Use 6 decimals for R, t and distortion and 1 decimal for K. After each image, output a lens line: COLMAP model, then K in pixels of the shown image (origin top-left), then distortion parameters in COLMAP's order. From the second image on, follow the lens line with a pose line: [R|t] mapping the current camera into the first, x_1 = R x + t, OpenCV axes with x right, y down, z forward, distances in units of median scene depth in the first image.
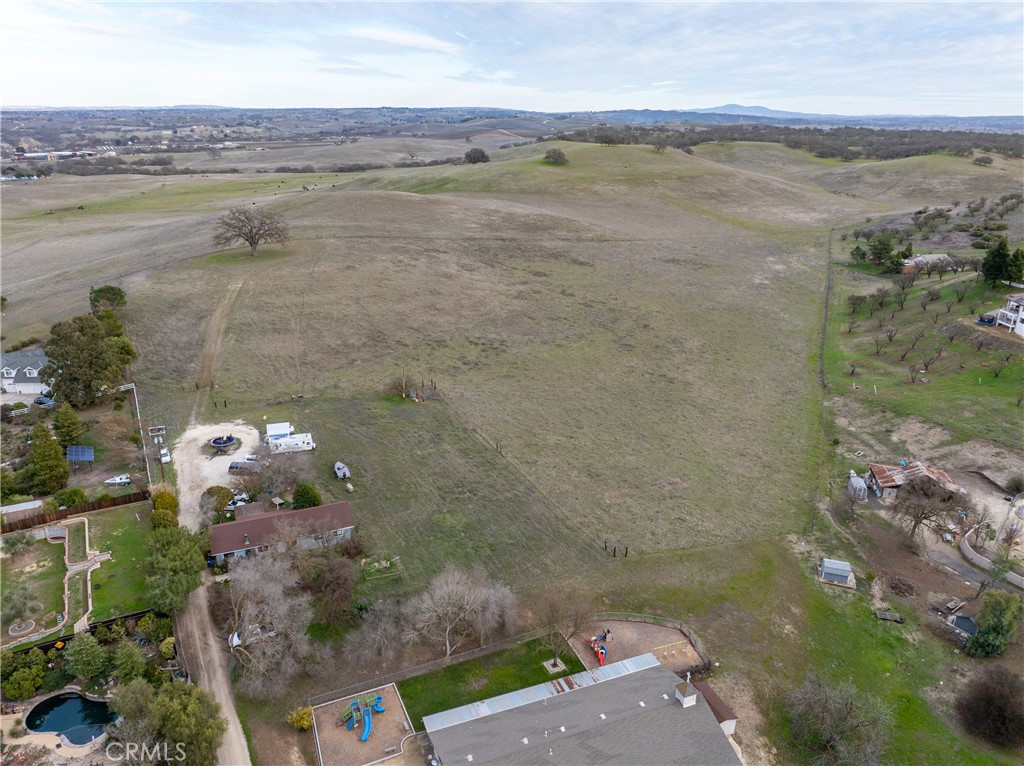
lens RADIAL K [[719.0, 0, 516.2], [0, 719.0, 377.4], [0, 0, 1]] dist [-0.046722, 0.019132]
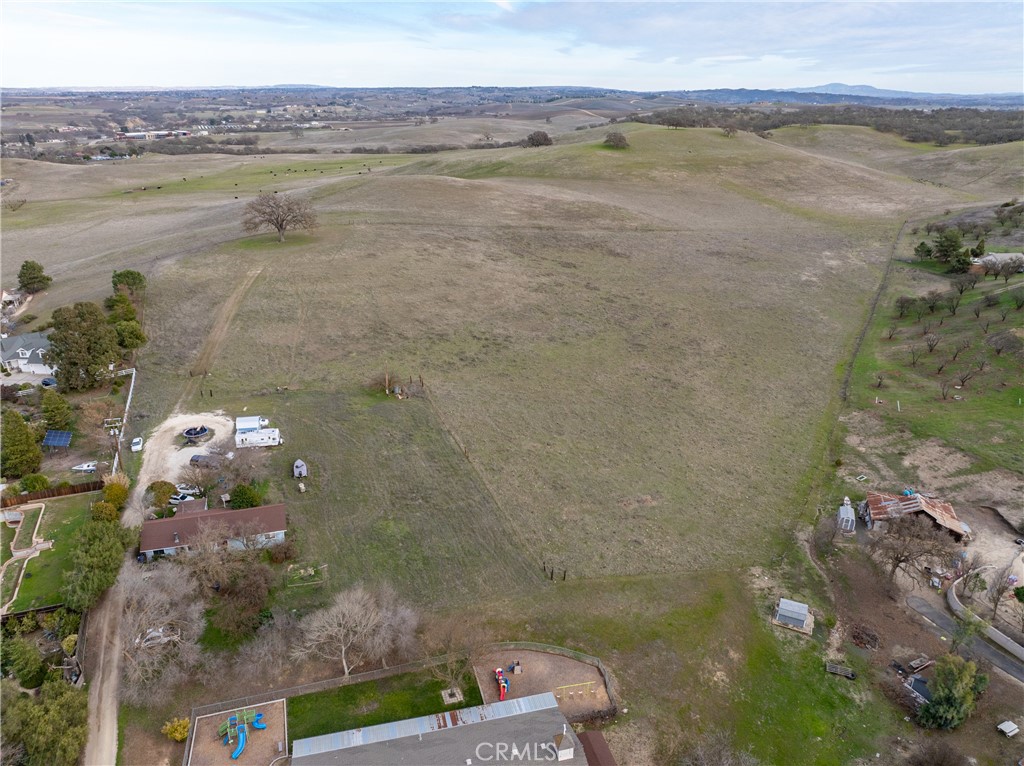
lens RADIAL K [[719.0, 0, 516.2], [0, 719.0, 377.4], [0, 0, 1]] dist [-0.046722, 0.019132]
pose [[0.992887, 0.040693, -0.111893, 0.108899], [-0.037796, 0.998896, 0.027893, -0.024160], [0.112904, -0.023466, 0.993329, 0.035351]]
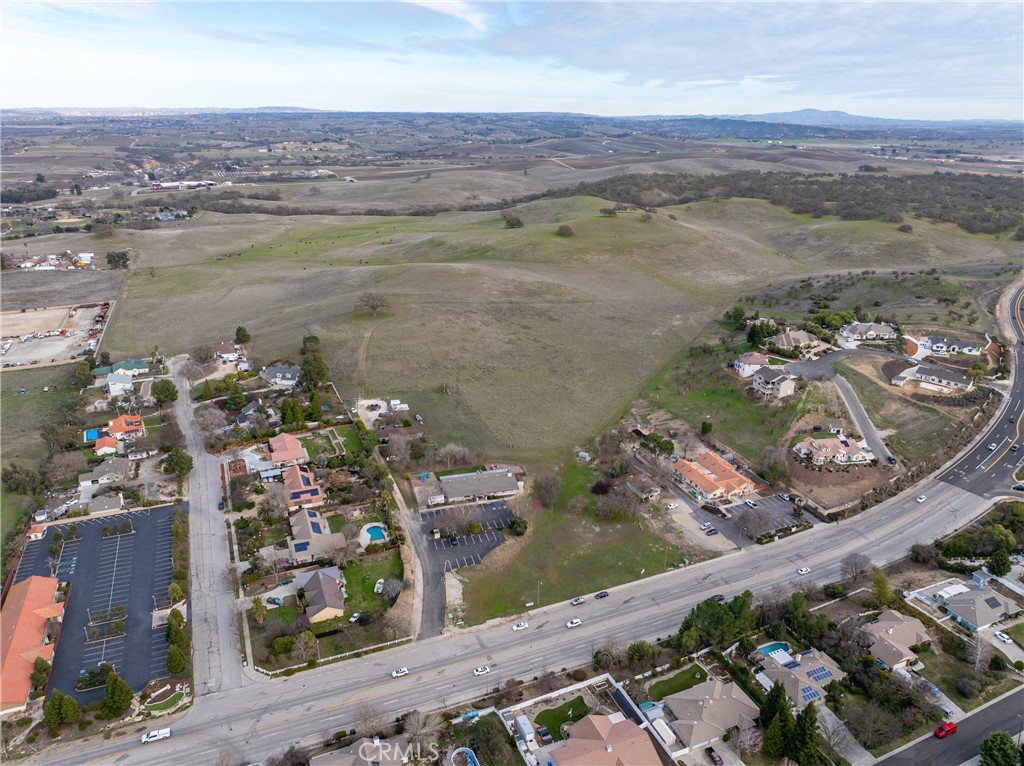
lens RADIAL K [[719.0, 0, 516.2], [0, 719.0, 377.4], [0, 0, 1]] dist [-0.046722, 0.019132]
pose [[0.995416, 0.035347, -0.088869, 0.246547], [-0.035488, 0.999370, -0.000006, -0.024340], [0.088813, 0.003160, 0.996043, -1.145560]]
